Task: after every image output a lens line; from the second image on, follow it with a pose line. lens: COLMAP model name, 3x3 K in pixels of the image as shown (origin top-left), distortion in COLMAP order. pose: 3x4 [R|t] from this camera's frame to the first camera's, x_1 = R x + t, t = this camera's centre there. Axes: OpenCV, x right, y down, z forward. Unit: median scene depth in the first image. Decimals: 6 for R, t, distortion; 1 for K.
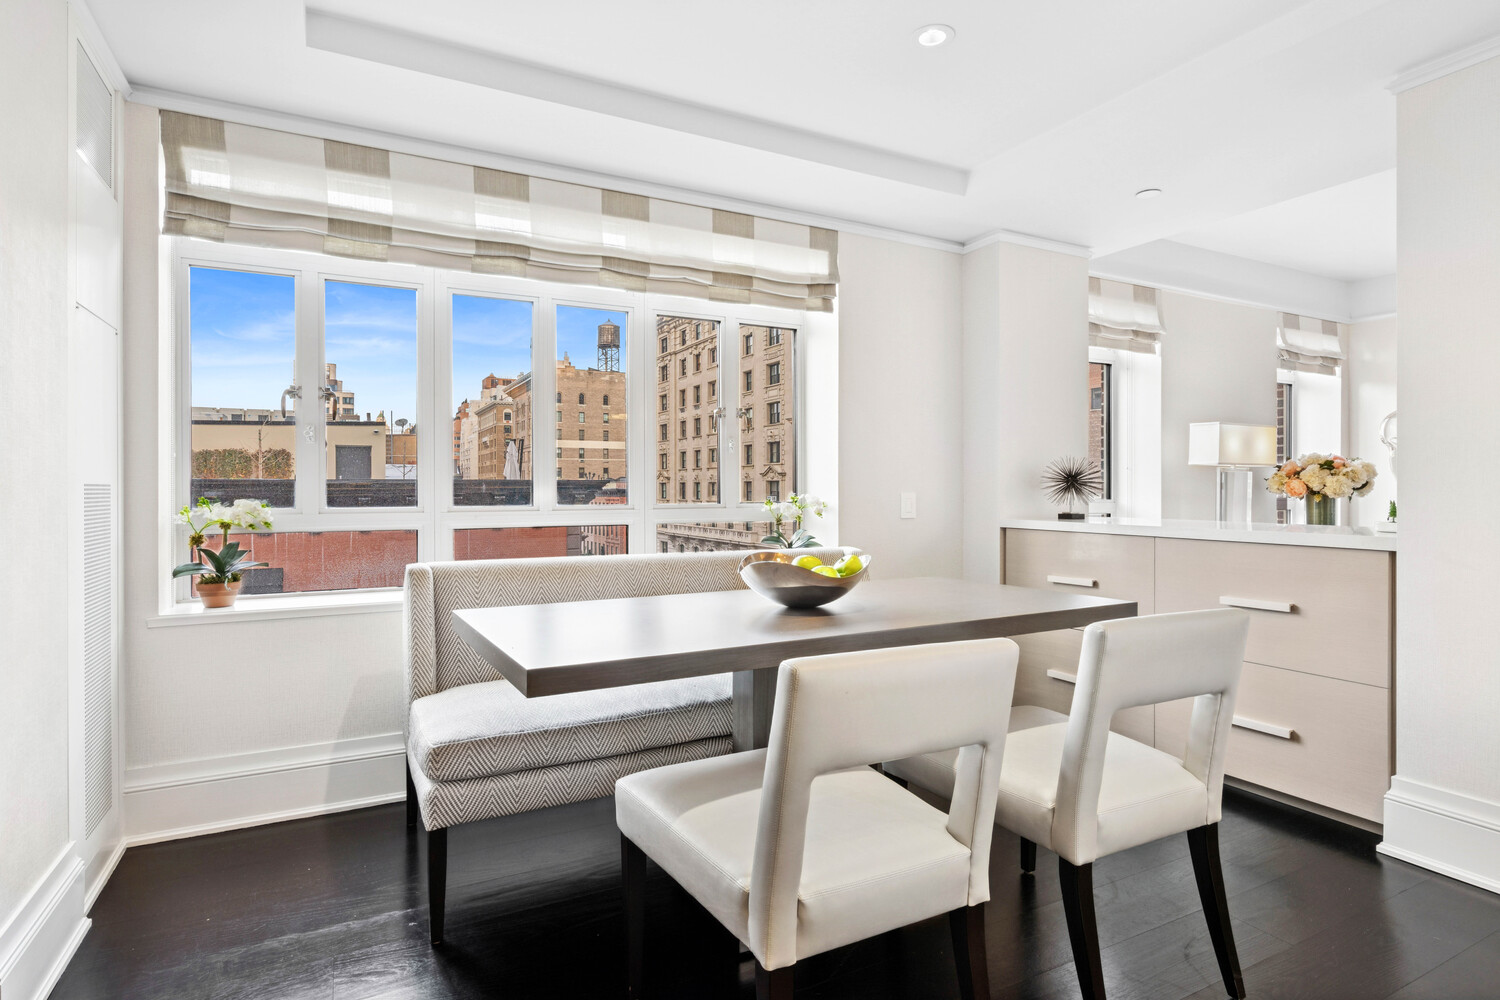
lens RADIAL K [[731.5, 0, 923.2], [0, 731.5, 483.1], [0, 0, 1]] dist [0.000202, 0.000072]
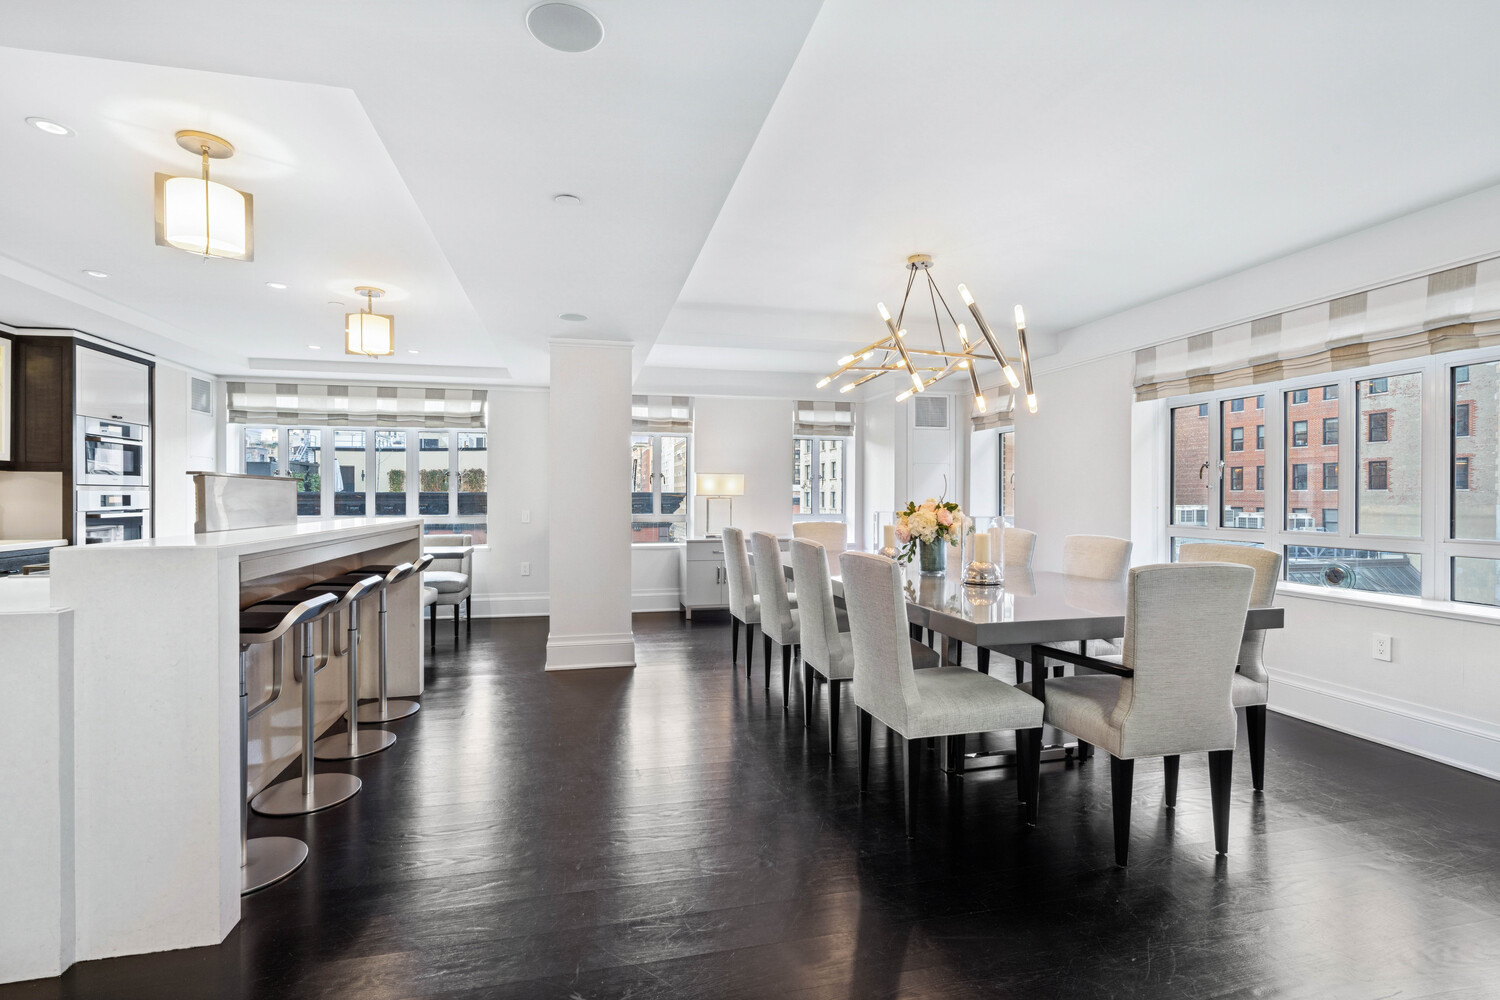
lens RADIAL K [[688.3, 0, 790.2], [0, 688.3, 499.7], [0, 0, 1]] dist [0.002046, 0.000765]
pose [[0.959782, 0.000174, -0.280748, 1.341188], [0.001662, 0.999979, 0.006302, -0.030763], [0.280743, -0.006515, 0.959761, -0.725926]]
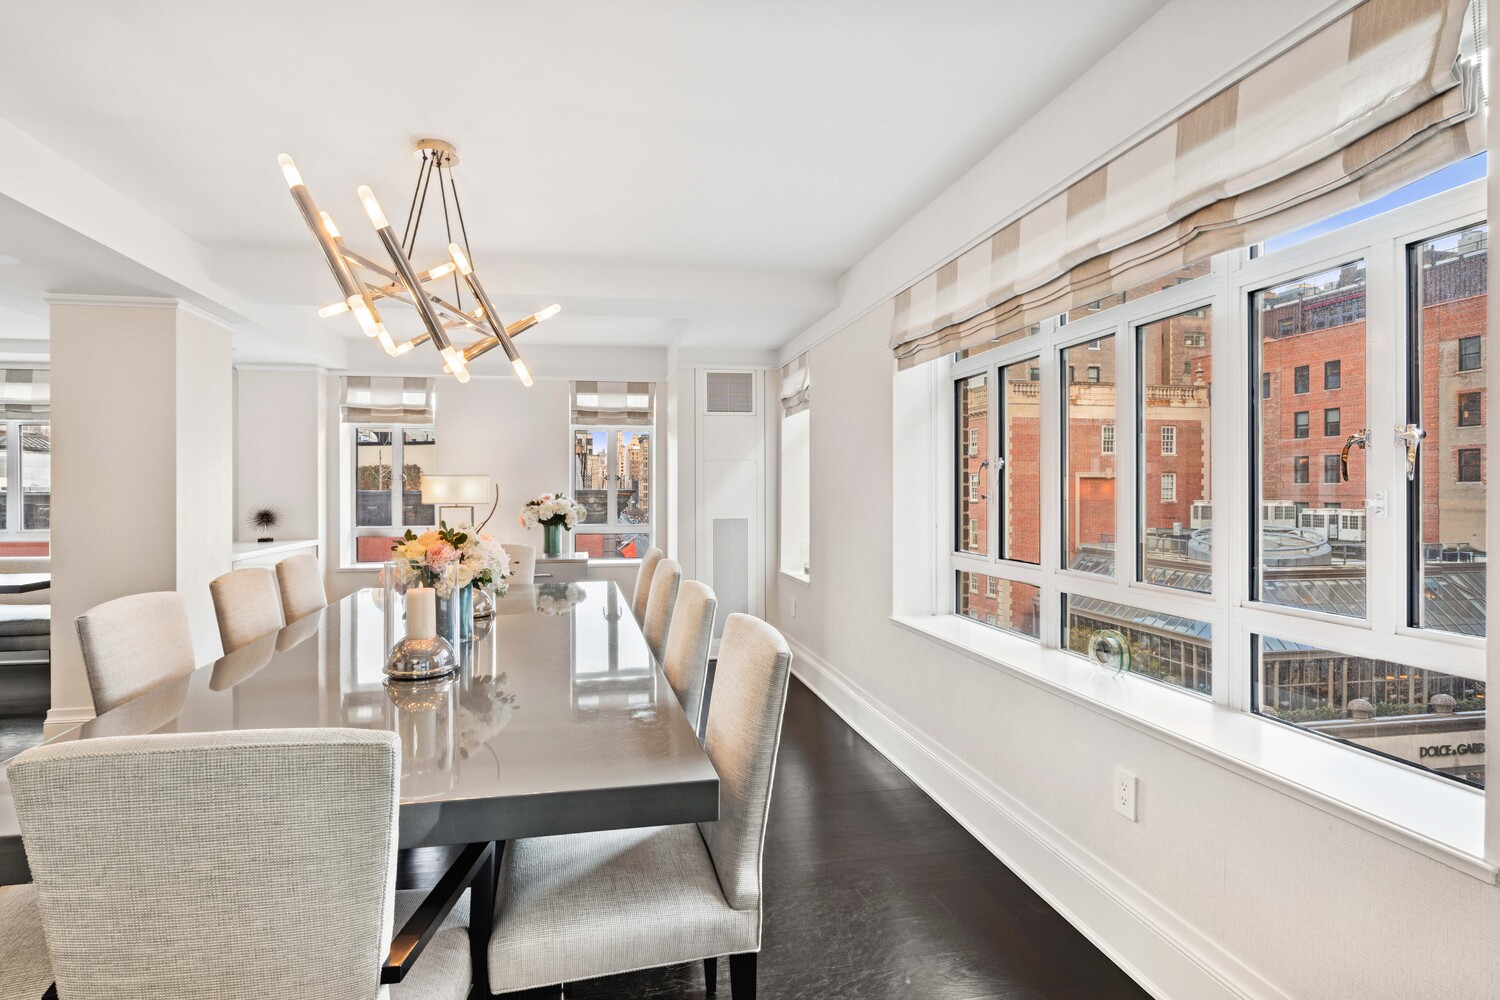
lens RADIAL K [[755.3, 0, 750.0], [0, 755.3, 500.0], [0, 0, 1]] dist [-0.003417, -0.000218]
pose [[0.941713, -0.001365, -0.336415, 1.800565], [0.005698, 0.999913, 0.011894, -0.057671], [0.336370, -0.013118, 0.941639, -0.209748]]
